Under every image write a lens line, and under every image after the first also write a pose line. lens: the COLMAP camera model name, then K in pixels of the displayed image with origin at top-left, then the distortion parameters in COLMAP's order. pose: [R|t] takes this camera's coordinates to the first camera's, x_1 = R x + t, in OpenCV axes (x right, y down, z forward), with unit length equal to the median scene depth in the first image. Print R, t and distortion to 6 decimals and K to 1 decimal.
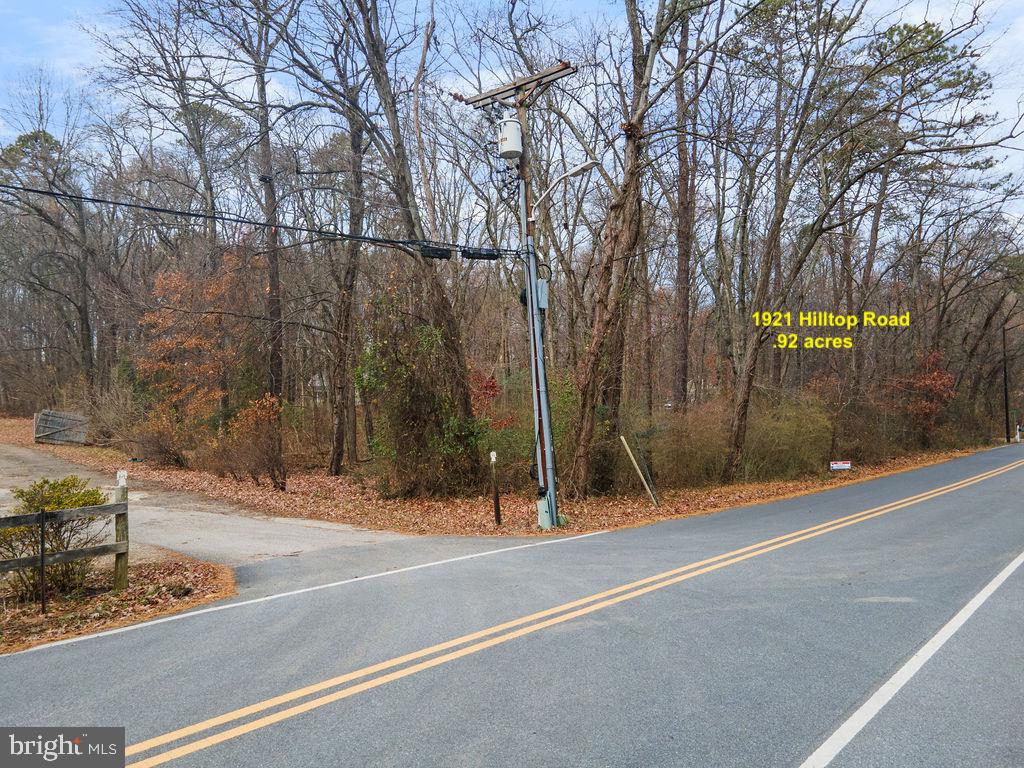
lens RADIAL K [[724.0, 0, 512.0], [0, 724.0, 384.0], [0, 0, 1]] dist [0.018092, 0.000607]
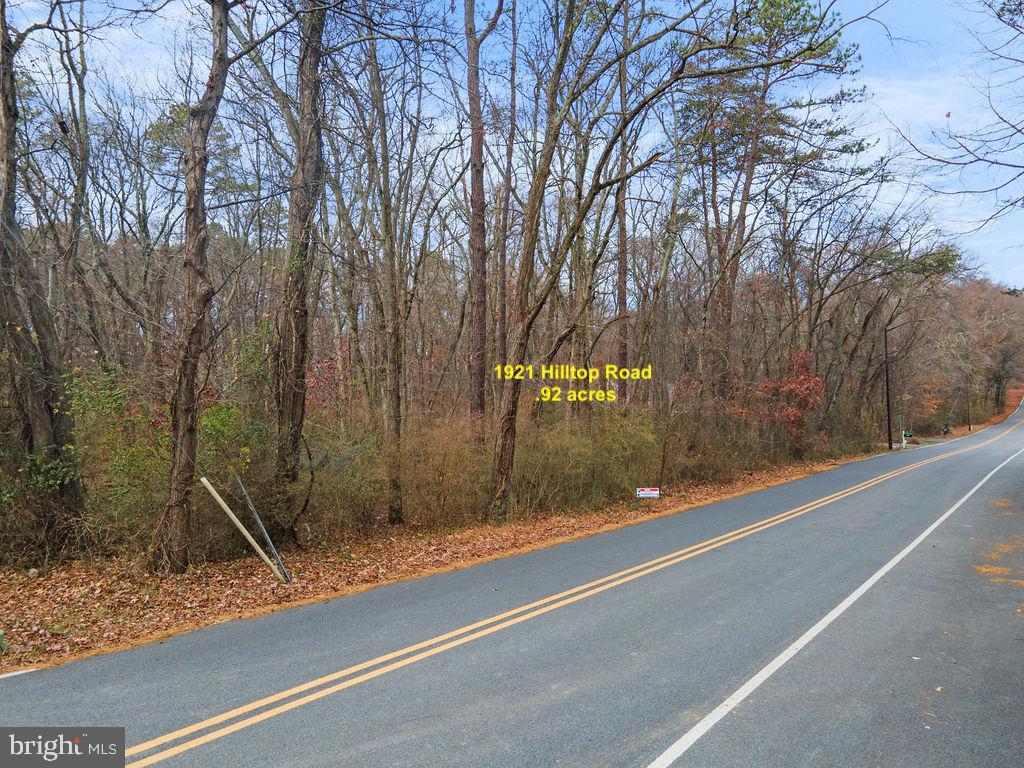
lens RADIAL K [[742.1, 0, 510.0], [0, 742.1, 382.6], [0, 0, 1]] dist [0.013438, 0.065478]
pose [[0.994721, -0.004595, 0.102515, 0.129229], [0.005520, 0.999947, -0.008742, -0.000873], [-0.102469, 0.009262, 0.994693, 0.123220]]
